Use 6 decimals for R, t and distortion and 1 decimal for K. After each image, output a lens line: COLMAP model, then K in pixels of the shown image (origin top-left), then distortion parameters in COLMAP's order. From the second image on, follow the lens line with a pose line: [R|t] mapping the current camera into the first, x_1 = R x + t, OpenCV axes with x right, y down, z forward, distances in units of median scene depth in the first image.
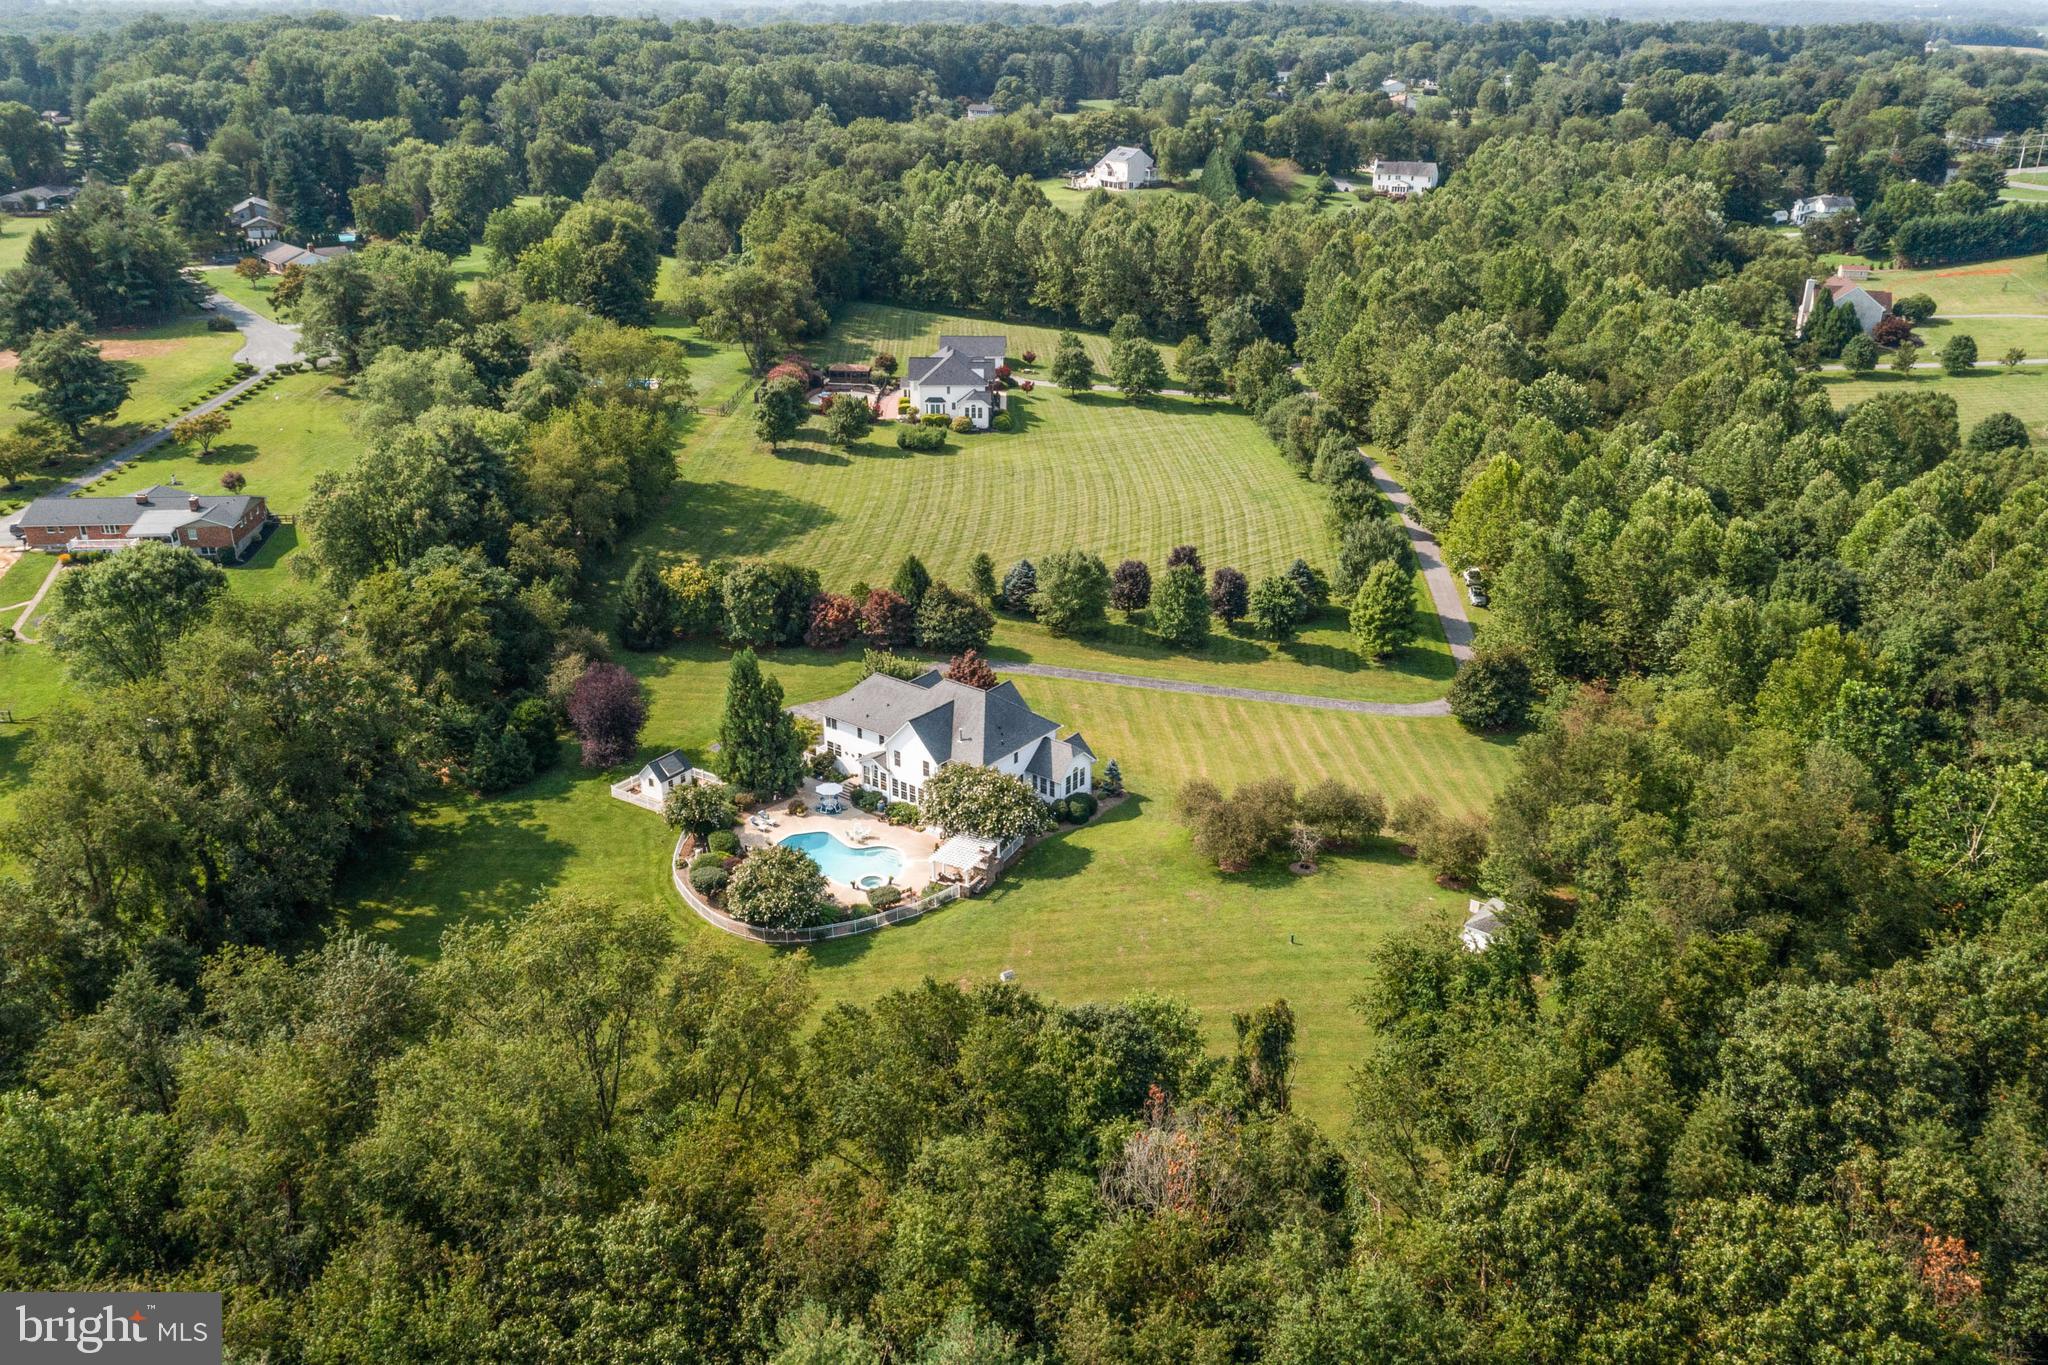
lens RADIAL K [[1611.7, 0, 1033.6], [0, 1611.7, 683.1], [0, 0, 1]] dist [-0.004742, 0.008063]
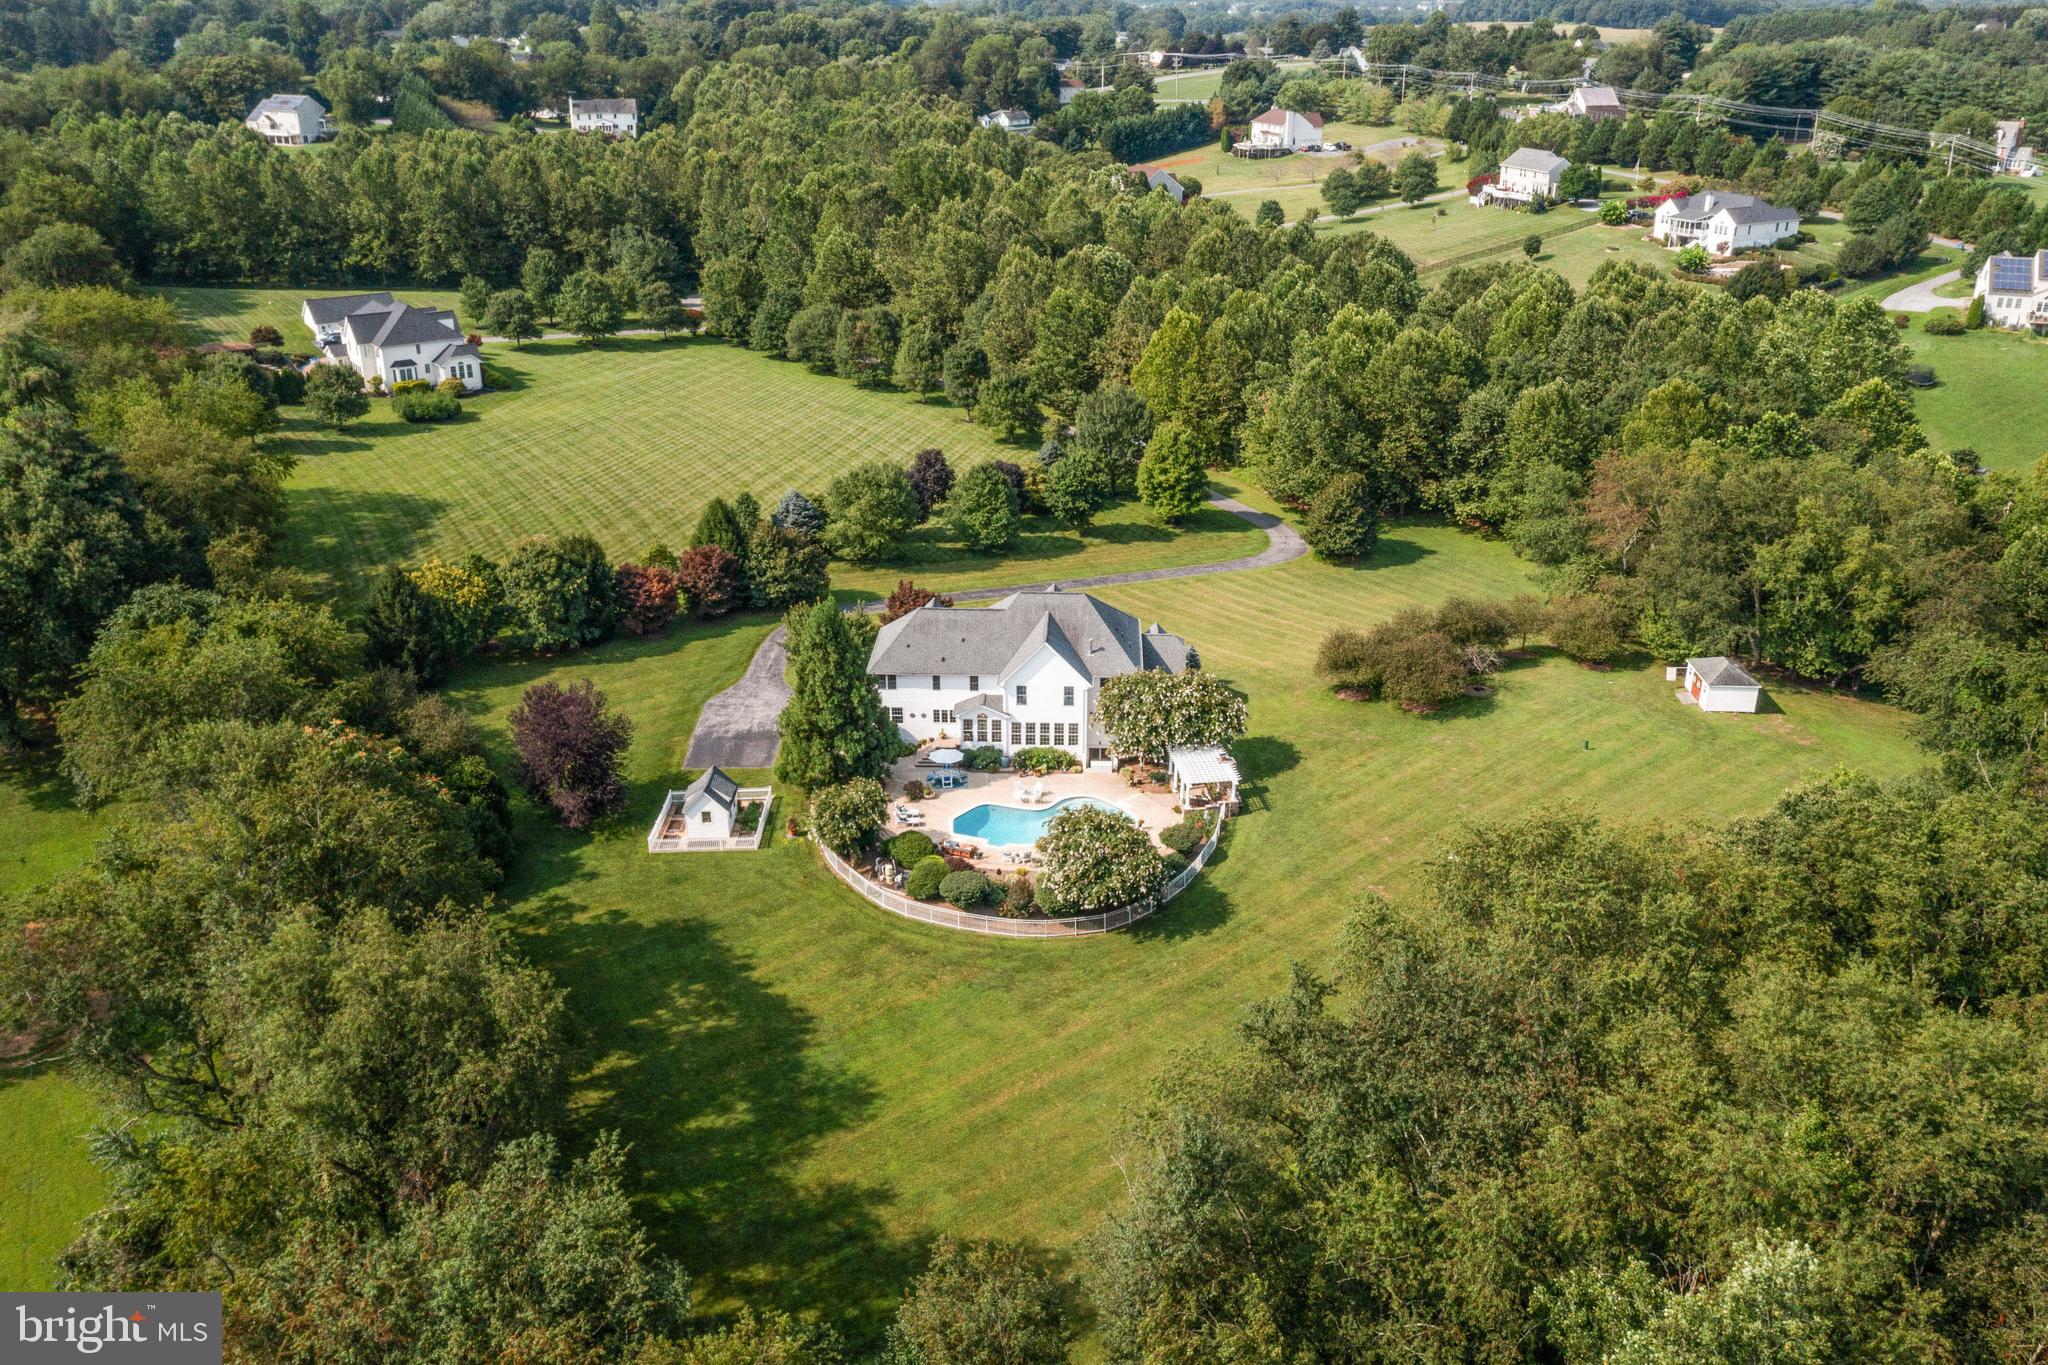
lens RADIAL K [[1634.3, 0, 1029.8], [0, 1634.3, 689.3], [0, 0, 1]] dist [0.000069, 0.009879]
pose [[0.817803, -0.232854, 0.526287, -0.497262], [0.229645, 0.970565, 0.072577, -0.013731], [-0.527695, 0.061505, 0.847204, 0.303252]]
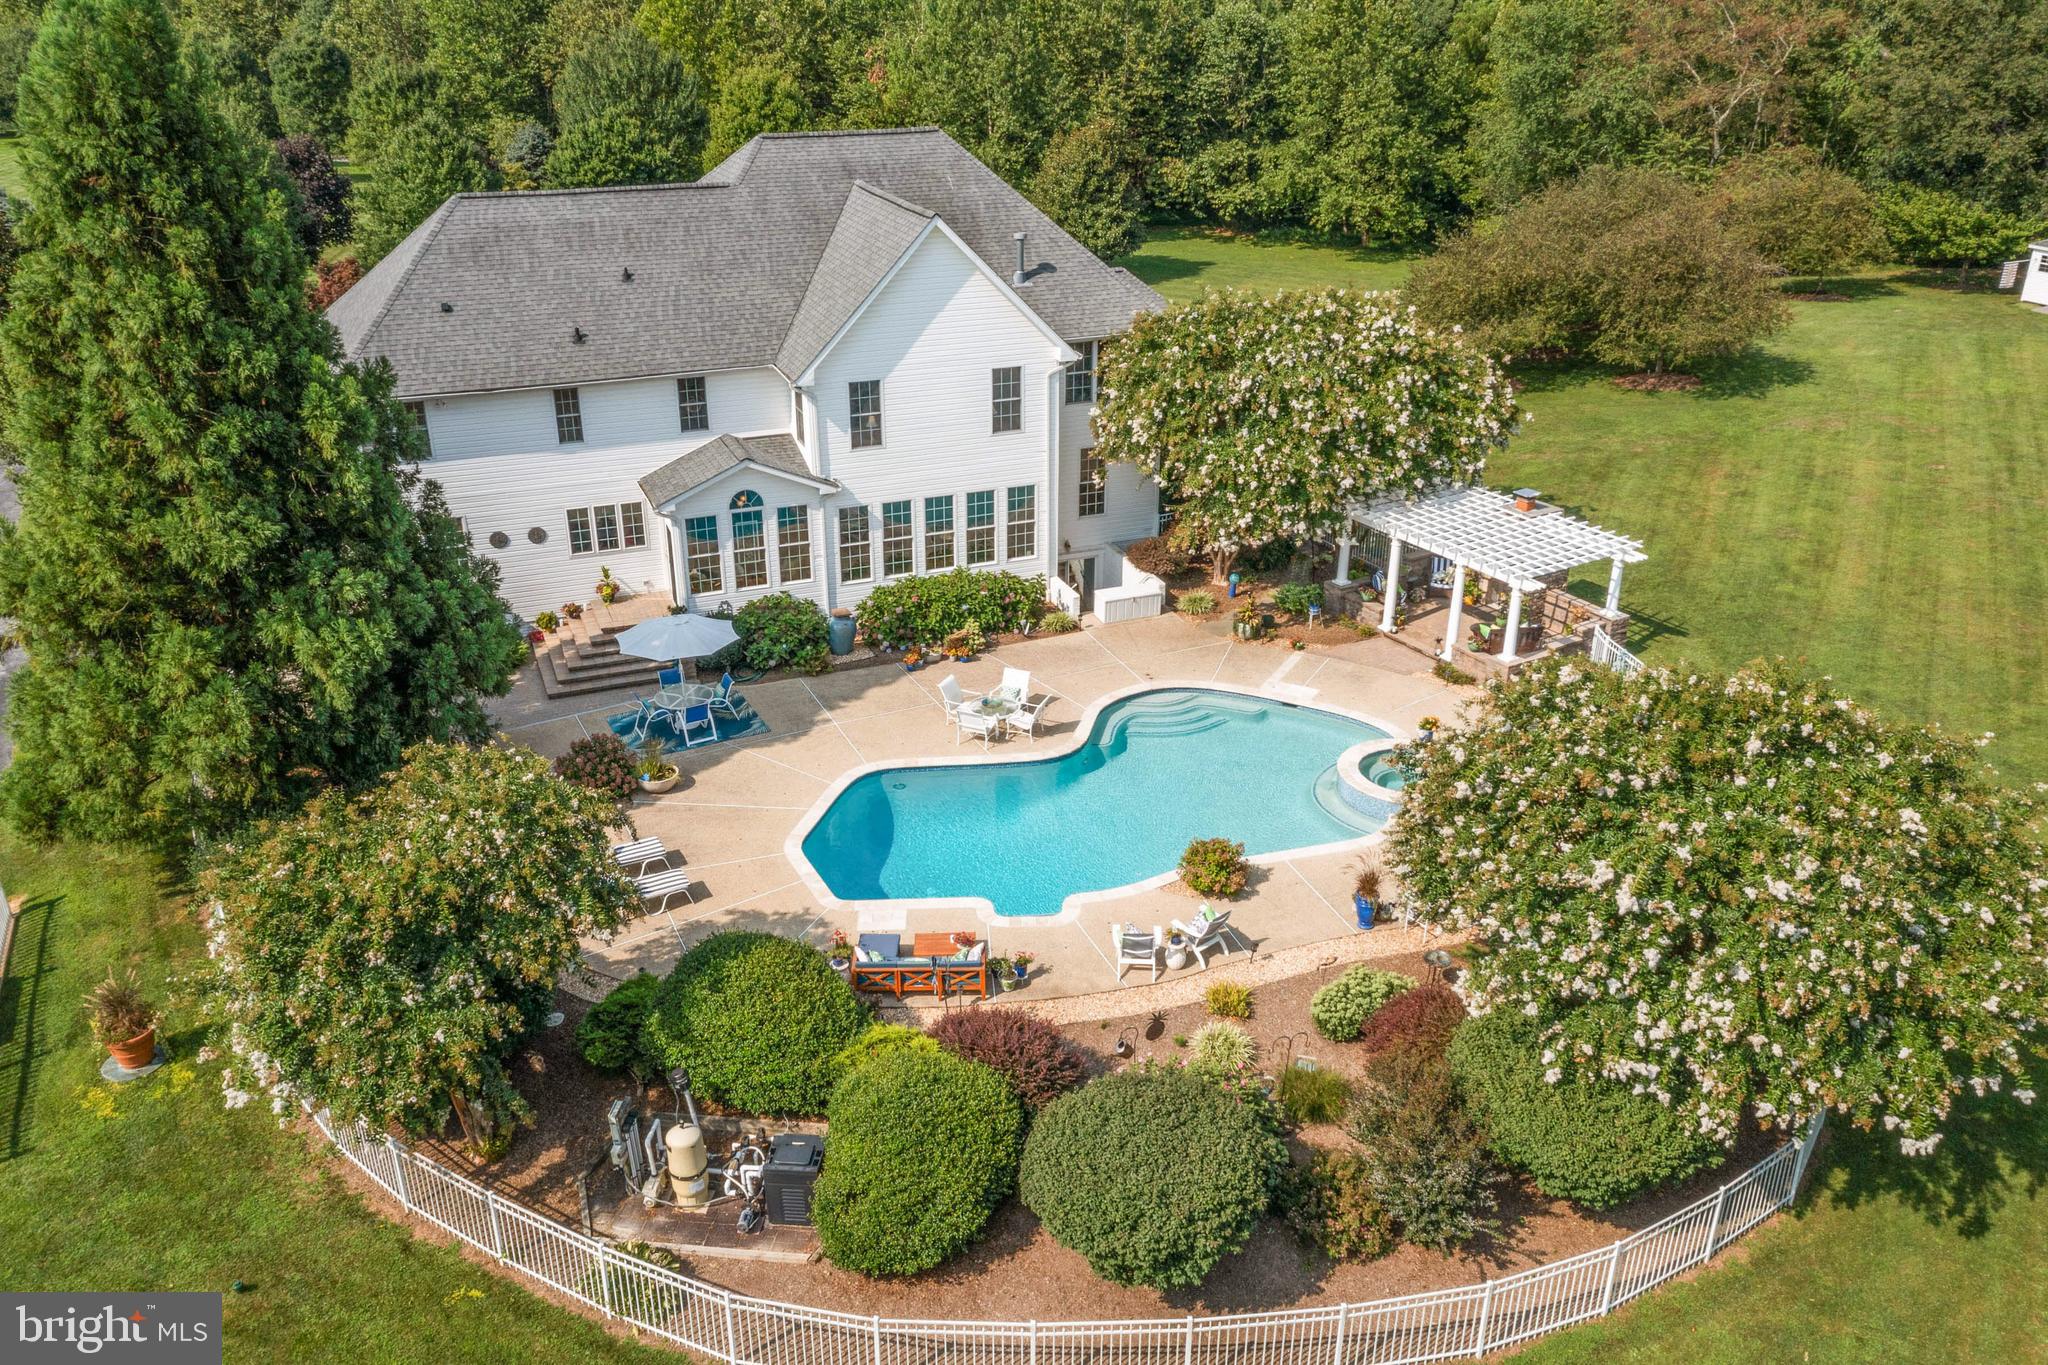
lens RADIAL K [[1611.7, 0, 1033.6], [0, 1611.7, 683.1], [0, 0, 1]] dist [-0.004742, 0.008063]
pose [[0.513646, -0.363080, 0.777394, -0.275430], [0.336227, 0.918762, 0.206950, 0.041320], [-0.789379, 0.155082, 0.593995, 0.819573]]
